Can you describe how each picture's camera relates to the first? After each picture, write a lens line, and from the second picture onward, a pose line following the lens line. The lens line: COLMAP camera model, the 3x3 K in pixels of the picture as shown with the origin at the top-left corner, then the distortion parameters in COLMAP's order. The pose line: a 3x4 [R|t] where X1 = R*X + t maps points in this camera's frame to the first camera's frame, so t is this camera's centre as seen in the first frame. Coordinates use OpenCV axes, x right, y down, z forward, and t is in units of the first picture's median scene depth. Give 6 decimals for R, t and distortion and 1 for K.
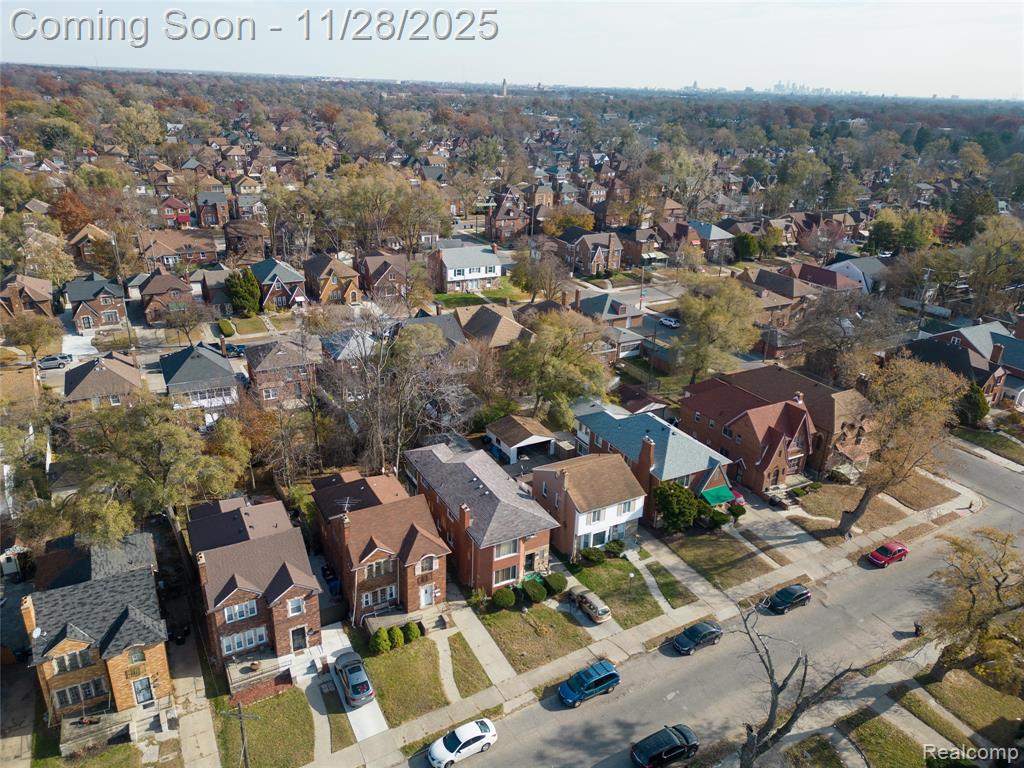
lens RADIAL K [[716.4, 0, 505.9], [0, 716.4, 382.9], [0, 0, 1]] dist [0.065118, -0.062586]
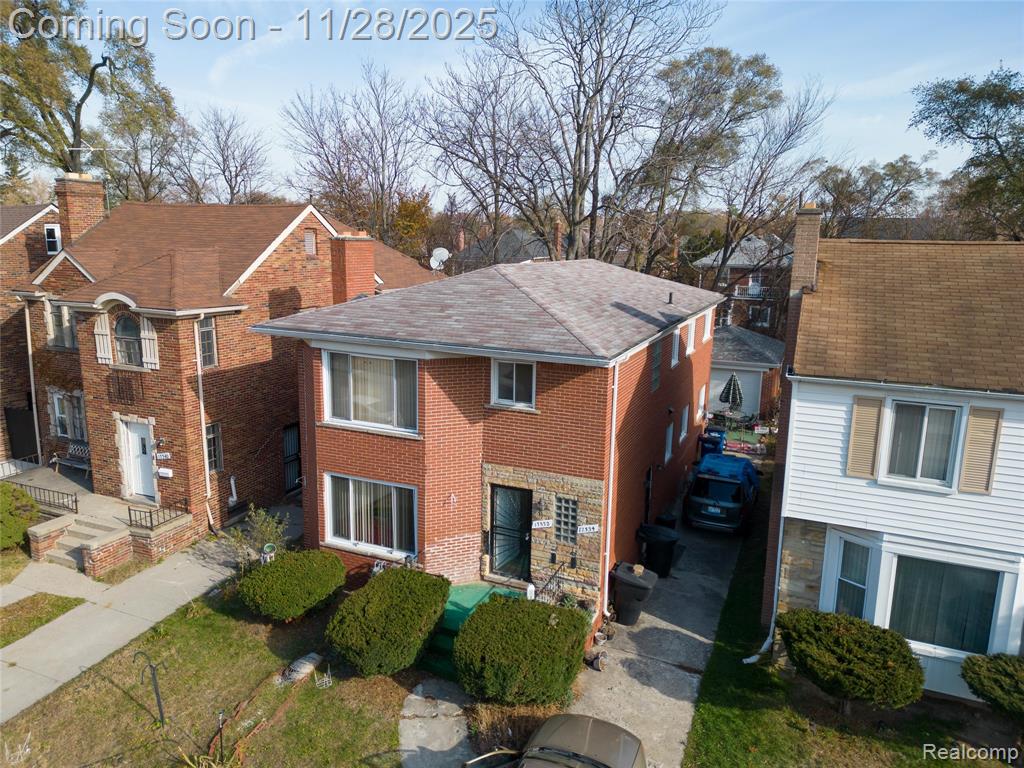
lens RADIAL K [[716.4, 0, 510.8], [0, 716.4, 382.1], [0, 0, 1]] dist [0.065118, -0.062586]
pose [[0.620970, 0.135636, -0.772010, 0.194779], [-0.299198, 0.951355, -0.073515, 0.212110], [0.724484, 0.276634, 0.631345, 0.806408]]
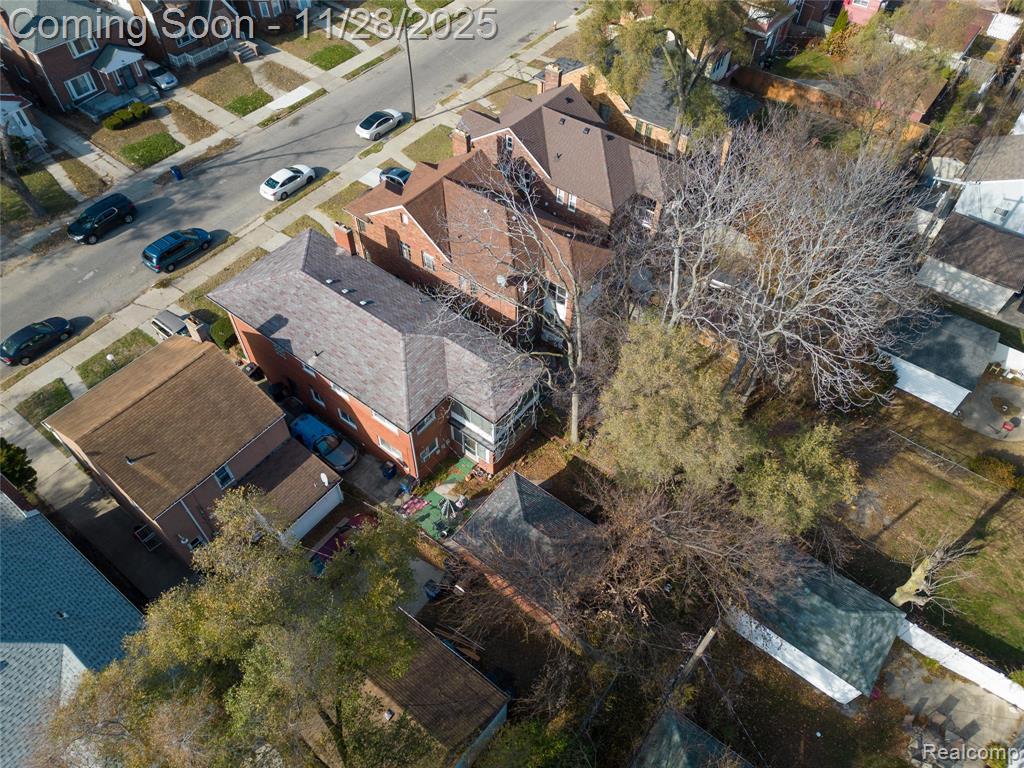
lens RADIAL K [[716.4, 0, 515.1], [0, 716.4, 384.7], [0, 0, 1]] dist [0.065118, -0.062586]
pose [[-0.909518, 0.285845, -0.301777, 0.039264], [-0.207092, 0.317874, 0.925240, -0.411940], [0.360402, 0.904018, -0.229916, 1.239899]]
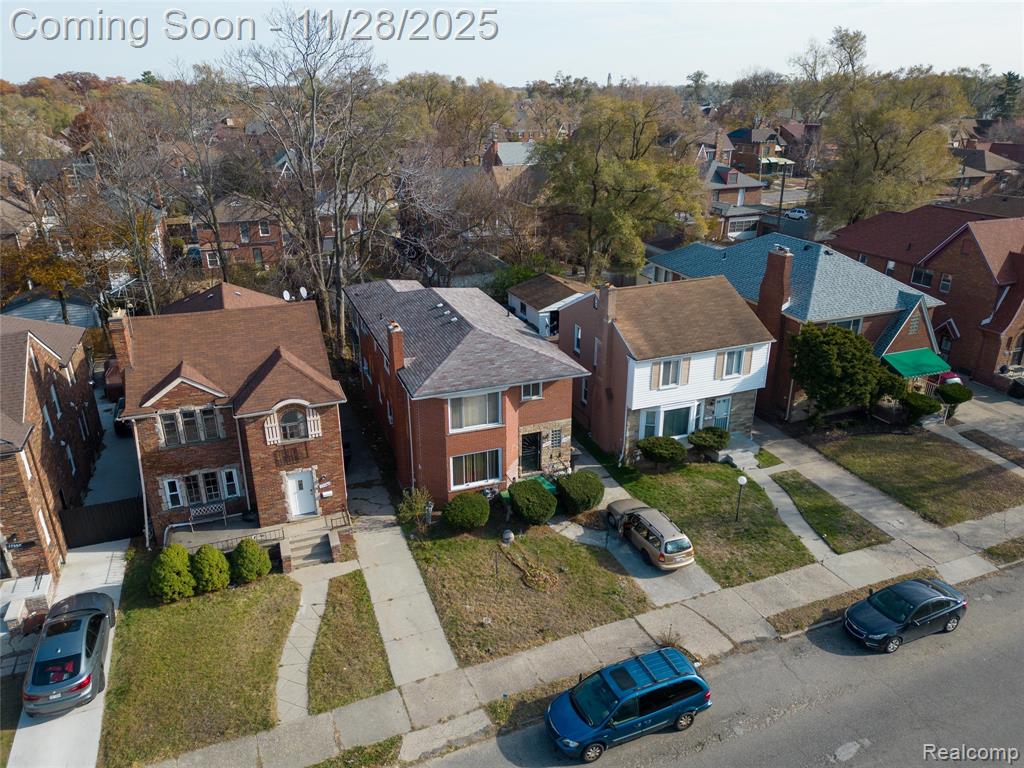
lens RADIAL K [[716.4, 0, 506.1], [0, 716.4, 382.1], [0, 0, 1]] dist [0.065118, -0.062586]
pose [[0.989859, 0.015335, -0.141220, 0.081826], [-0.017106, 0.999789, -0.011337, 0.198064], [0.141016, 0.013638, 0.989913, 0.479150]]
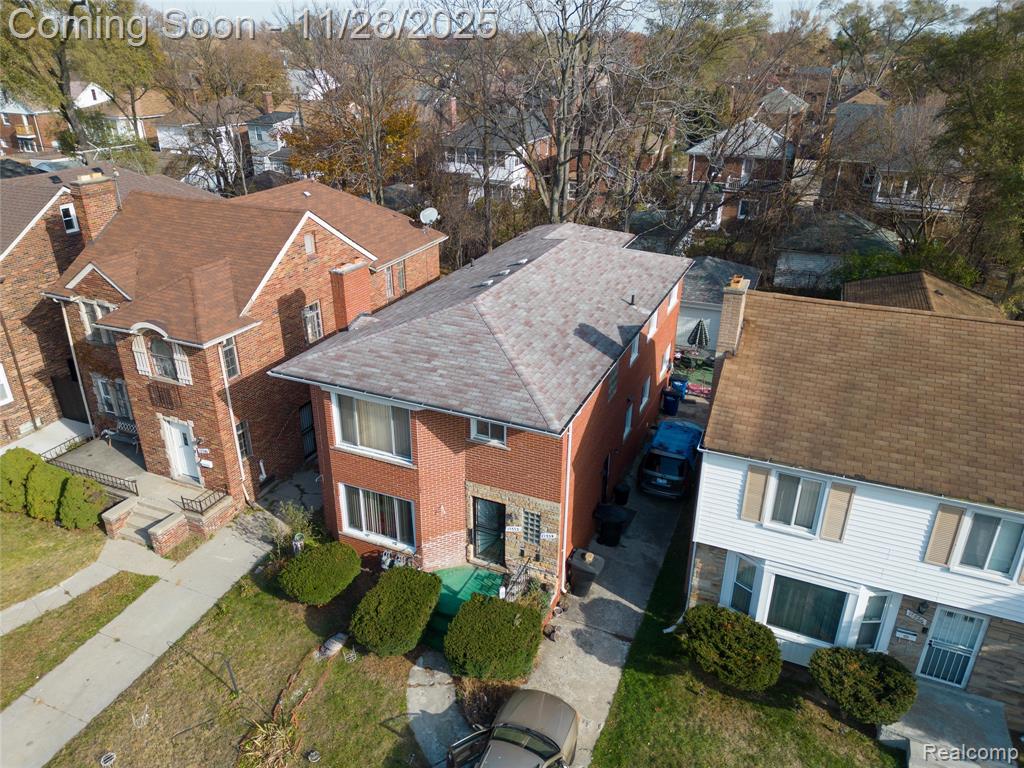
lens RADIAL K [[716.4, 0, 511.1], [0, 716.4, 382.6], [0, 0, 1]] dist [0.065118, -0.062586]
pose [[0.620724, 0.304245, -0.722590, 0.220261], [-0.290171, 0.945340, 0.148770, 0.141268], [0.728356, 0.117329, 0.675078, 0.769259]]
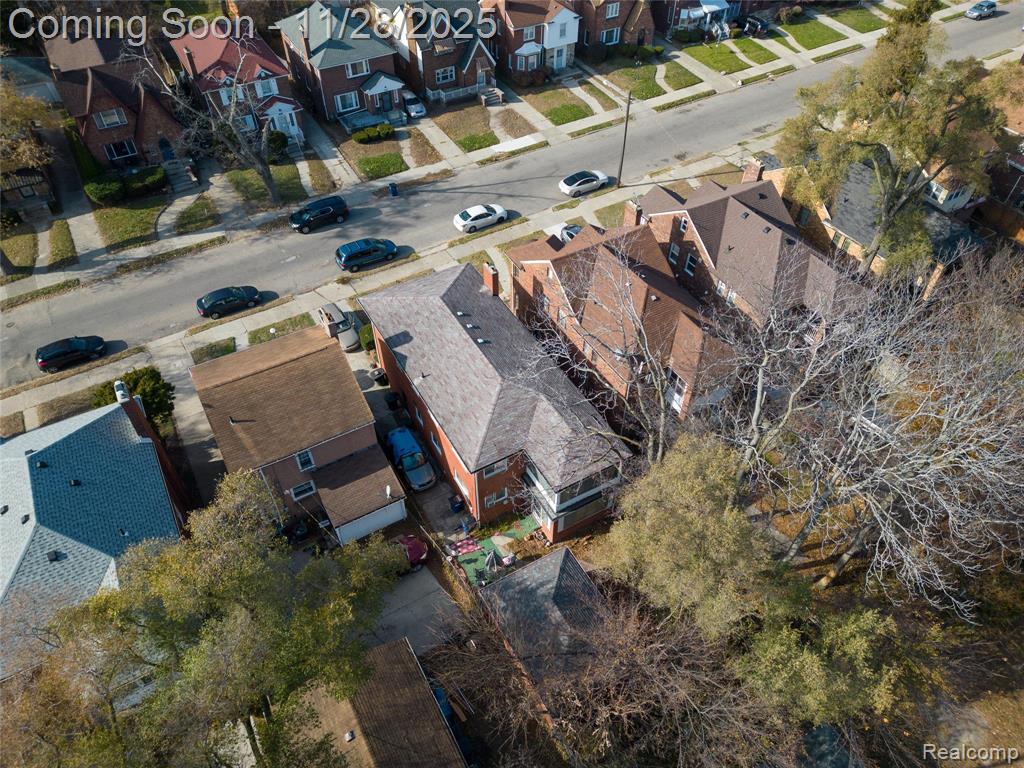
lens RADIAL K [[716.4, 0, 512.4], [0, 716.4, 384.7], [0, 0, 1]] dist [0.065118, -0.062586]
pose [[-0.998811, -0.009320, -0.047859, -0.042160], [-0.048082, 0.351091, 0.935106, -0.419827], [0.008088, 0.936295, -0.351122, 1.247822]]
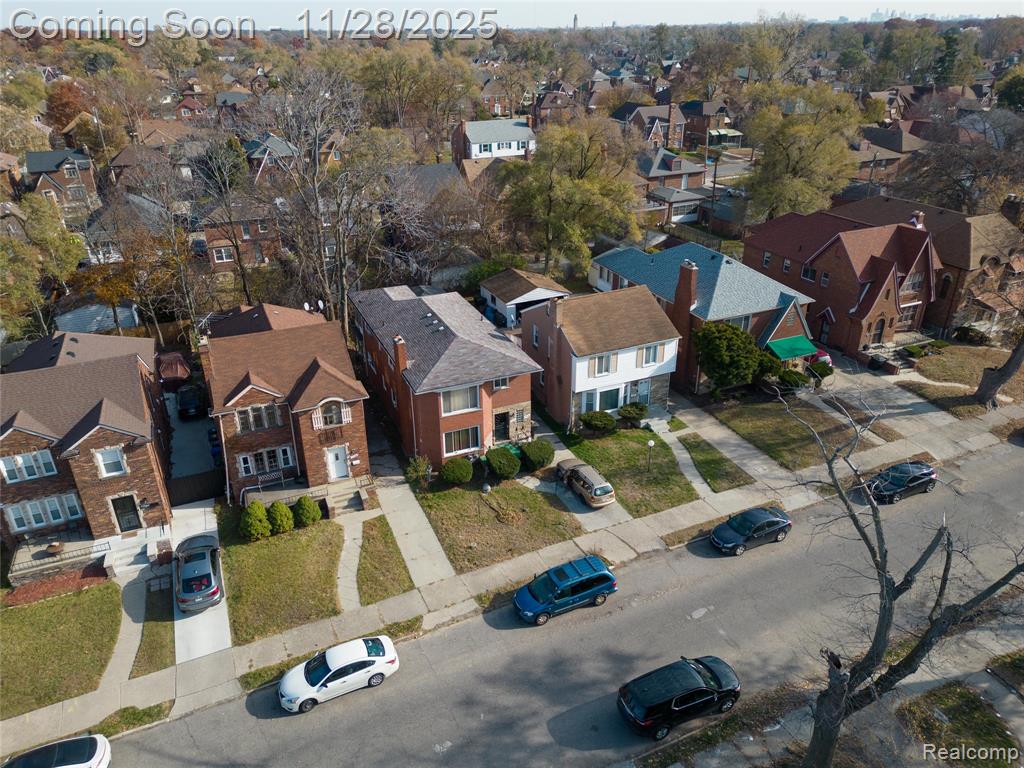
lens RADIAL K [[716.4, 0, 506.5], [0, 716.4, 383.4], [0, 0, 1]] dist [0.065118, -0.062586]
pose [[0.994721, -0.000723, -0.102618, 0.102925], [0.006884, 0.998192, 0.059702, 0.161030], [0.102390, -0.060094, 0.992928, 0.312296]]
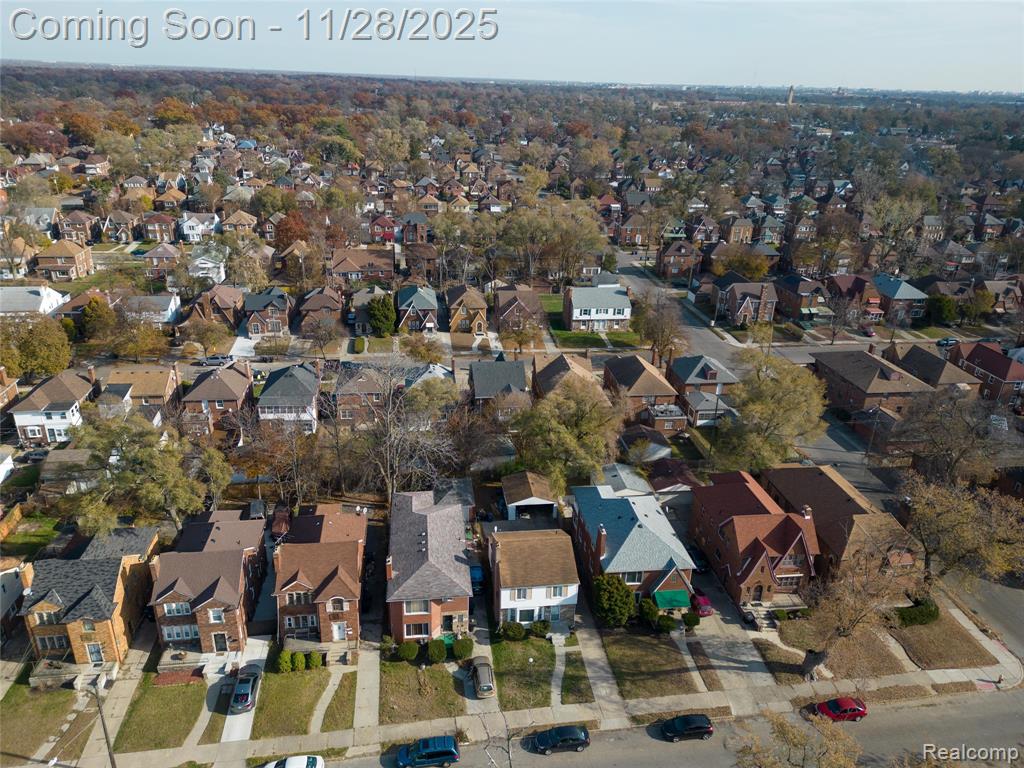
lens RADIAL K [[716.4, 0, 505.7], [0, 716.4, 380.6], [0, 0, 1]] dist [0.065118, -0.062586]
pose [[0.932832, 0.133070, -0.334838, 0.406018], [-0.135706, 0.990626, 0.015626, -0.129033], [0.333779, 0.030863, 0.942146, 0.009011]]
